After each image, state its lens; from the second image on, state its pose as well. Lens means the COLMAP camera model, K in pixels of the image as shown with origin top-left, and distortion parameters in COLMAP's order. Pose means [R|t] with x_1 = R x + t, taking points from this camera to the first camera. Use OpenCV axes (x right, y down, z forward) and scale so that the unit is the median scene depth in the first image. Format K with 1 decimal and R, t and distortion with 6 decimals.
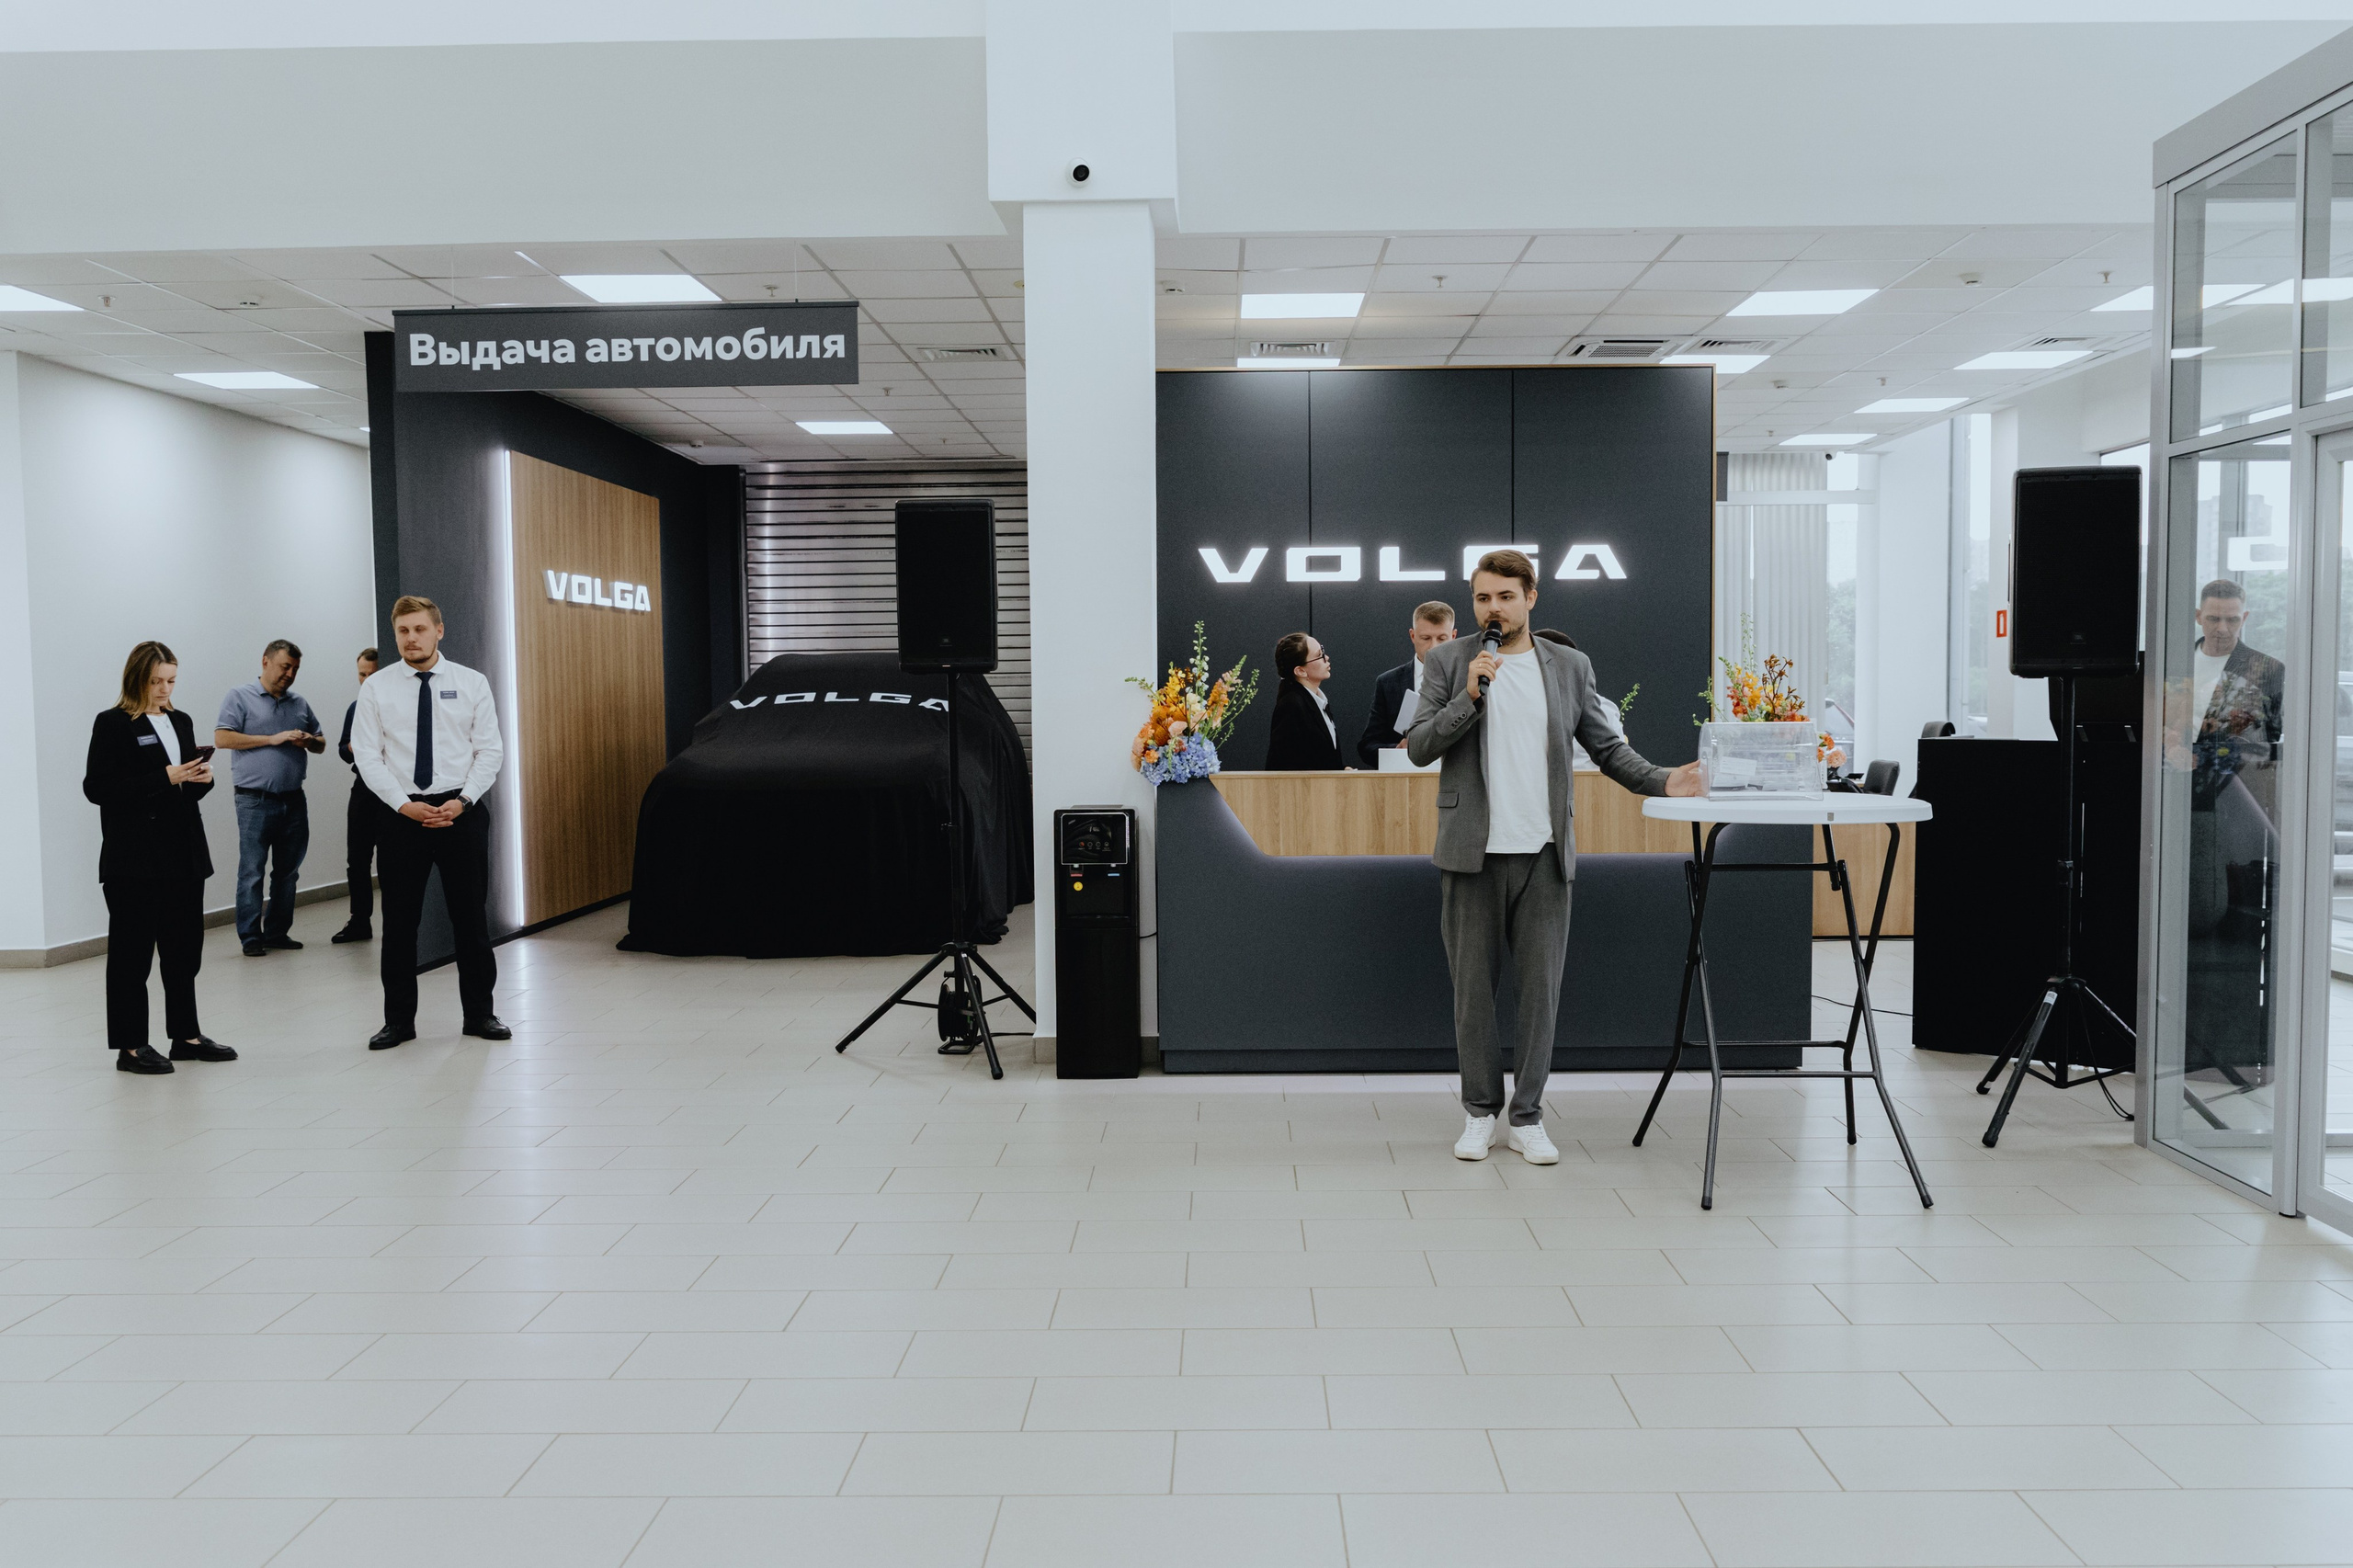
lens RADIAL K [[1906.4, 0, 1211.0], [0, 1906.4, 806.1], [0, 0, 1]] dist [-0.011687, 0.001070]
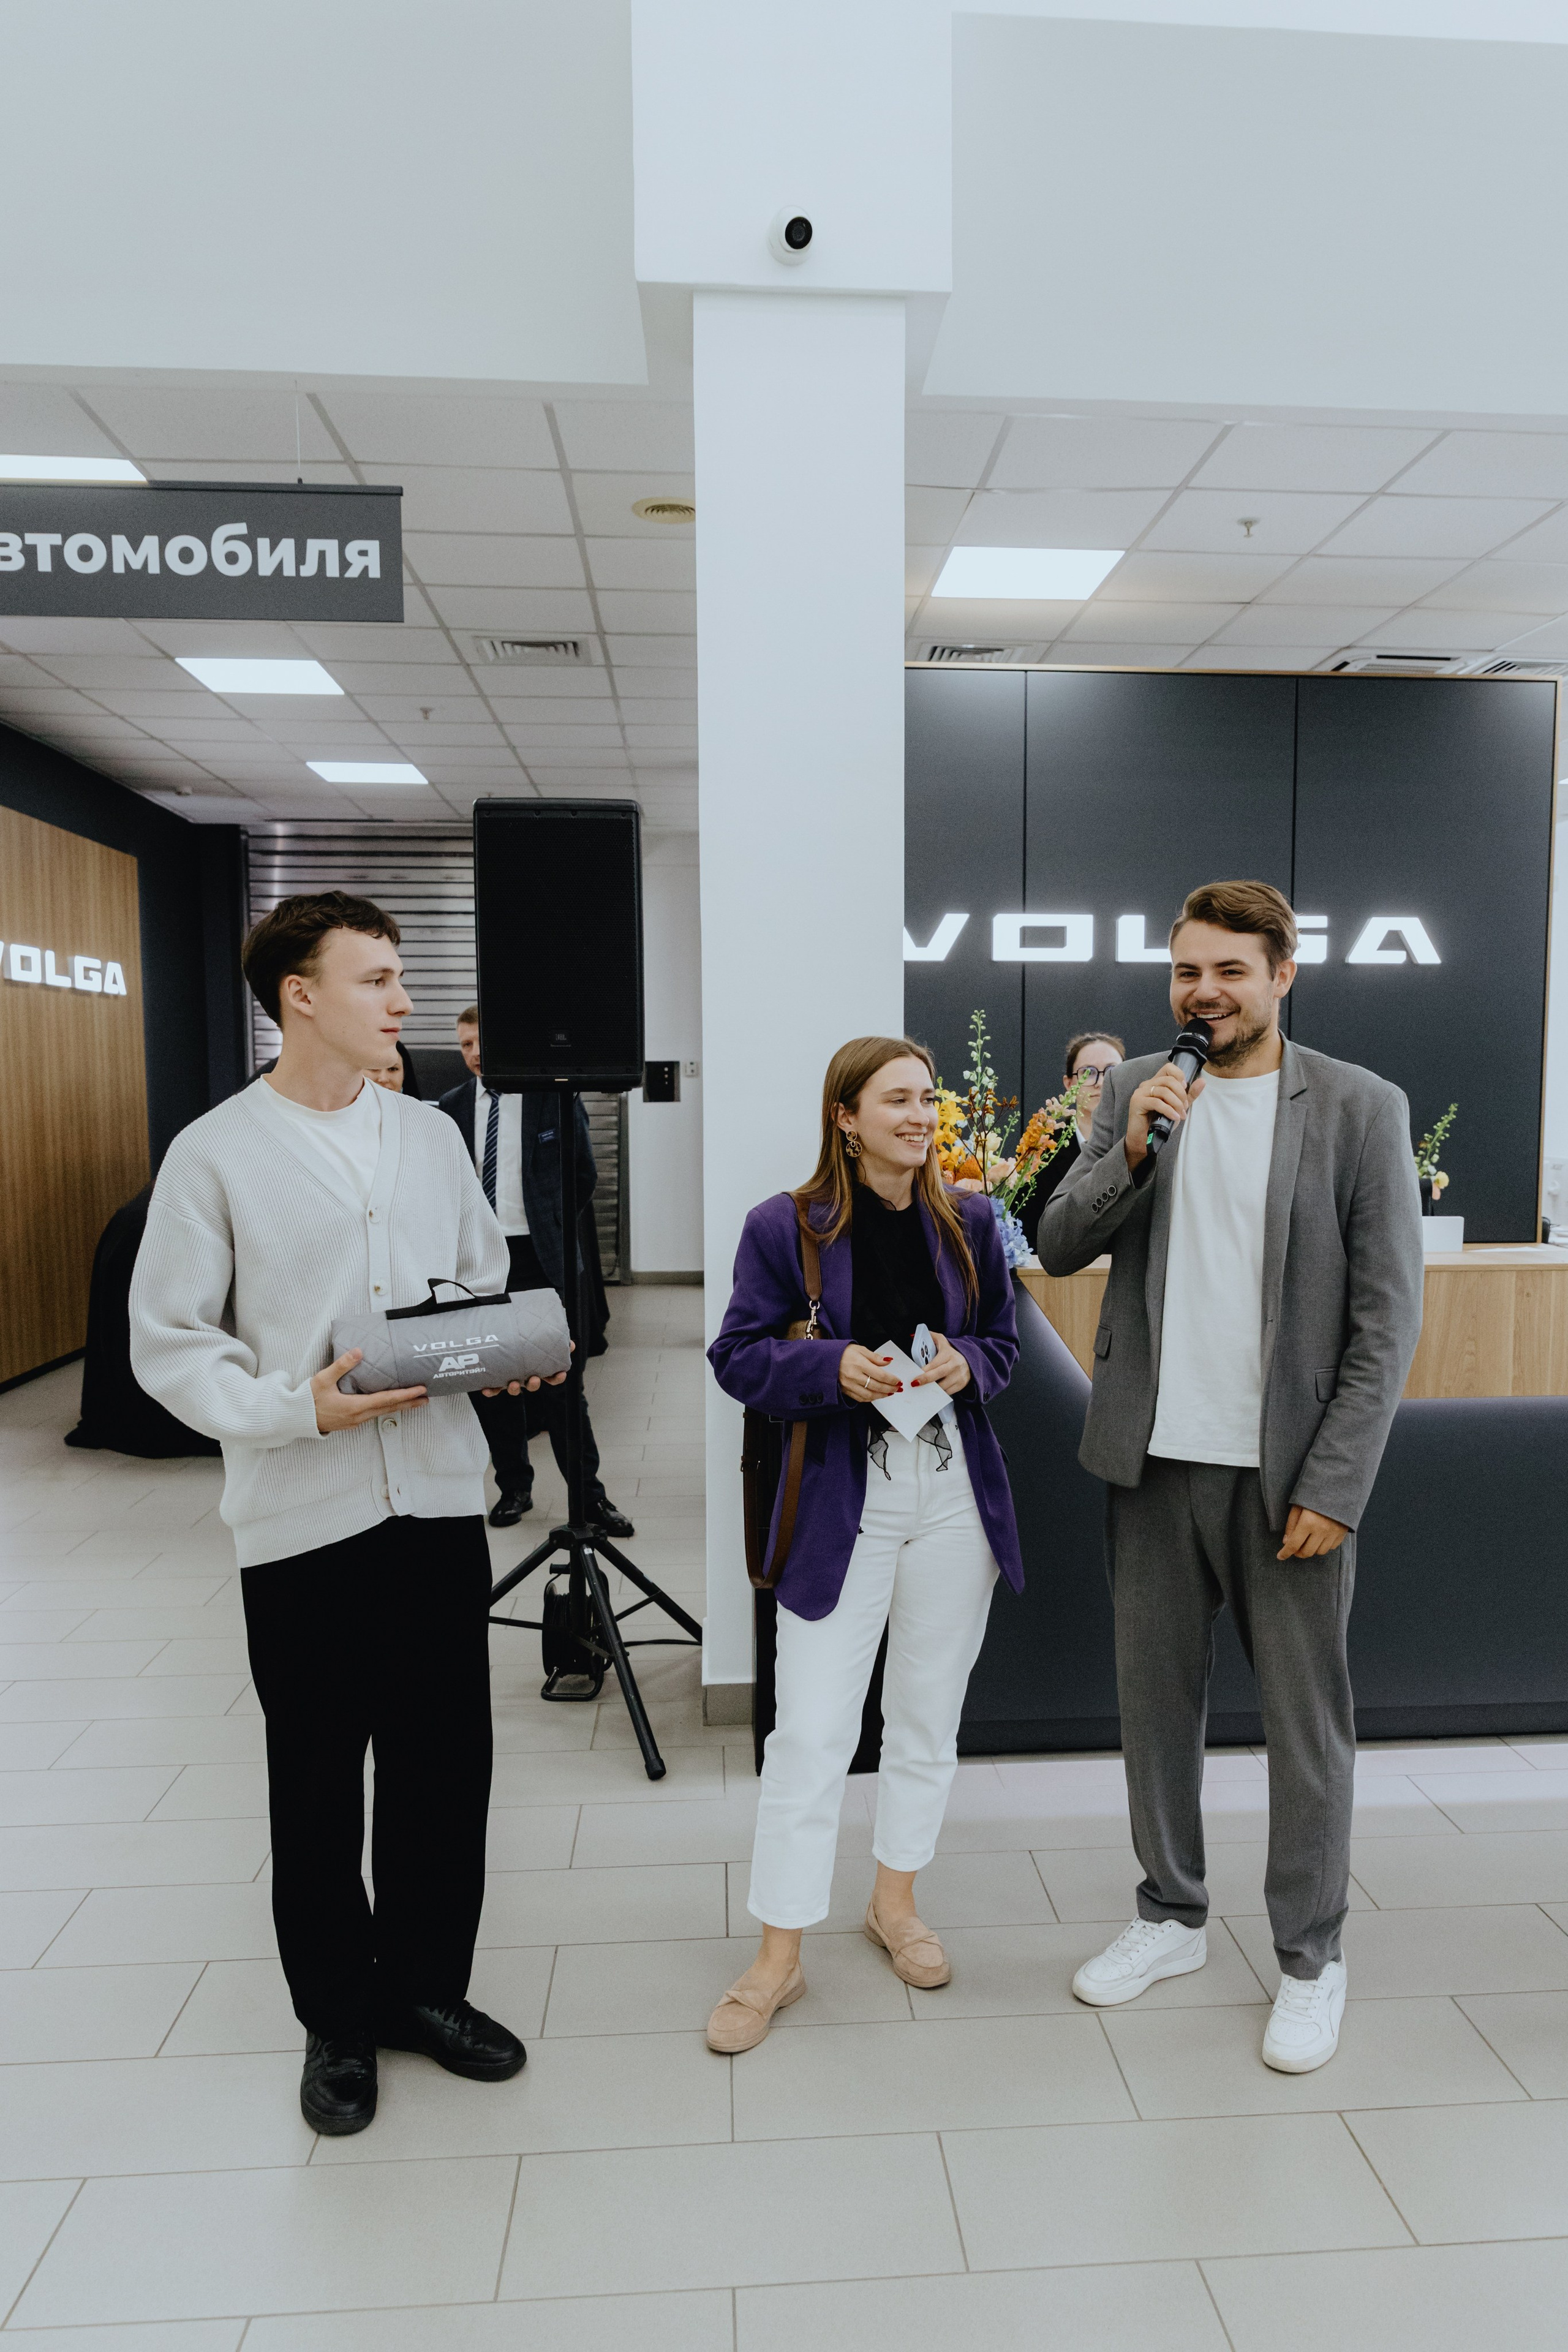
lens RADIAL K [[1707.3, 0, 864.6], [0, 1707.3, 1246.5], [0, 0, 1]] dist [-0.002418, 0.001713]
pose [[0.995282, -0.000562, 0.097027, -0.074017], [-0.002869, 0.999375, 0.035224, -0.031161], [-0.096986, -0.035336, 0.994658, 0.350917]]
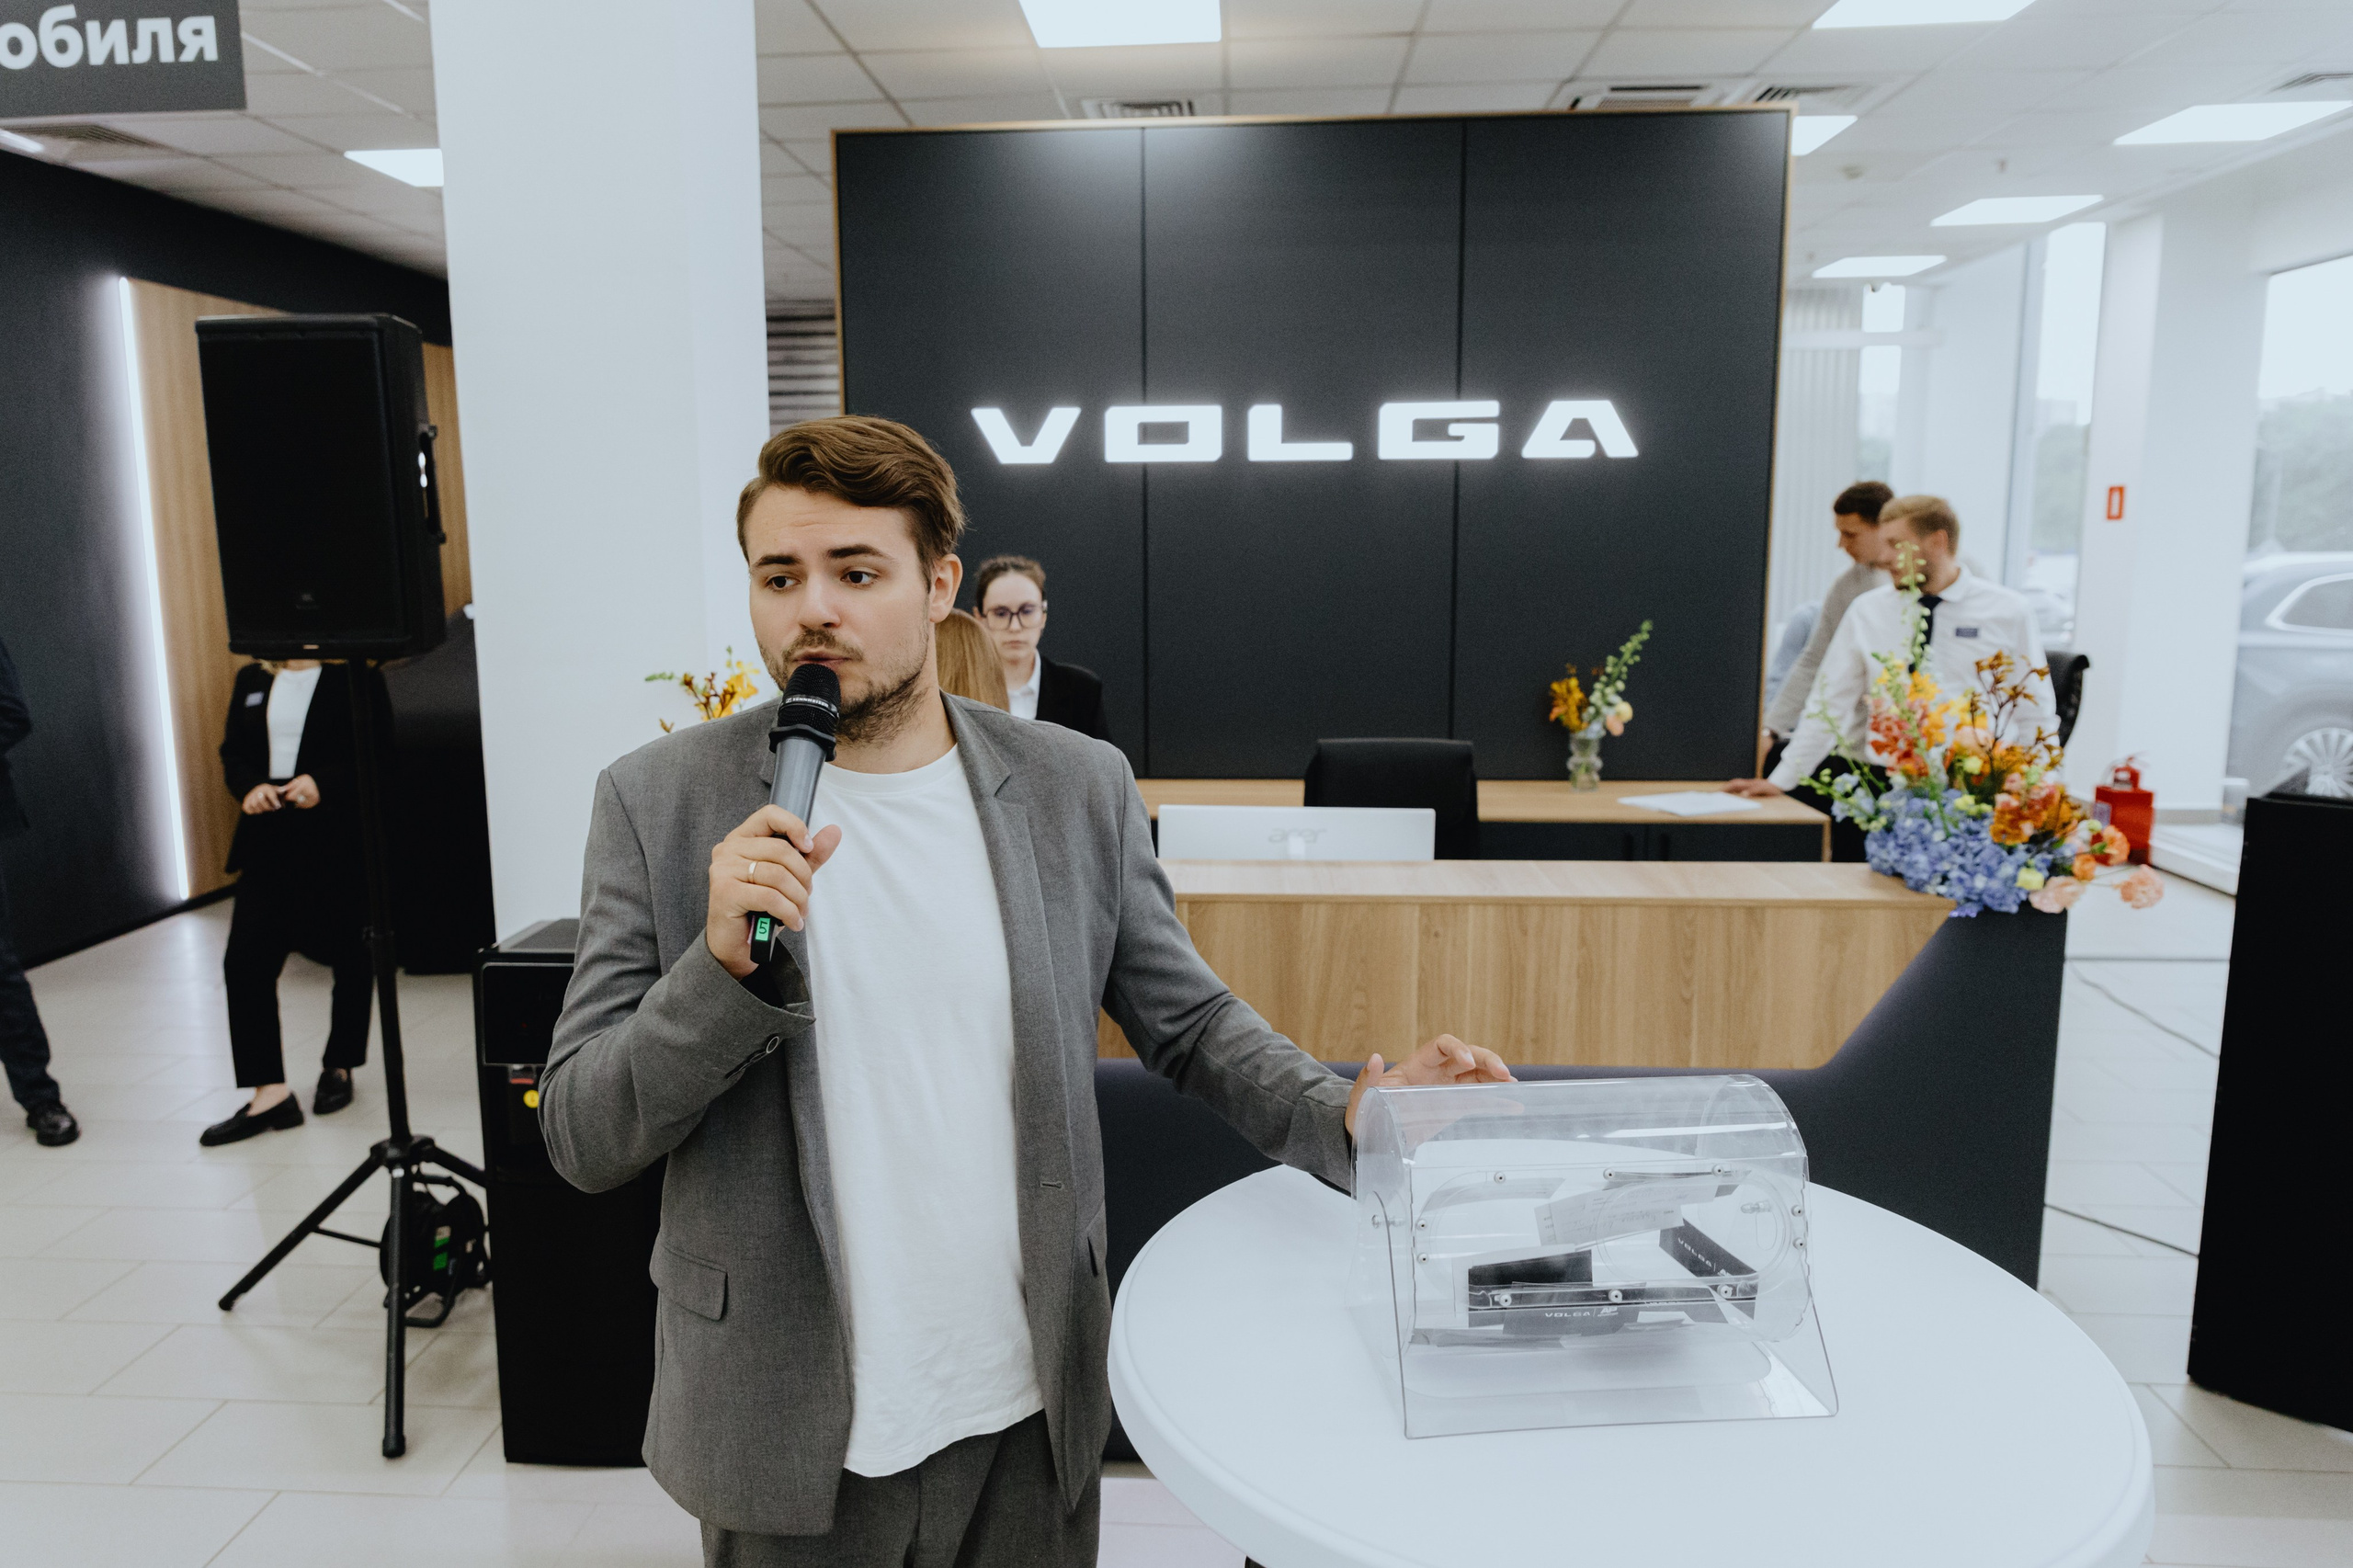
lens RADIAL K [[1611.7, 0, 1130.4], [0, 1611.7, 782.5], [0, 0, 1]] dist [-0.005306, 0.002371]
pose [[0.997944, 0.011371, -0.063082, 0.084607], [-0.005312, 0.995426, 0.095392, -0.061315], [0.063878, -0.094861, 0.993439, 0.445255]]
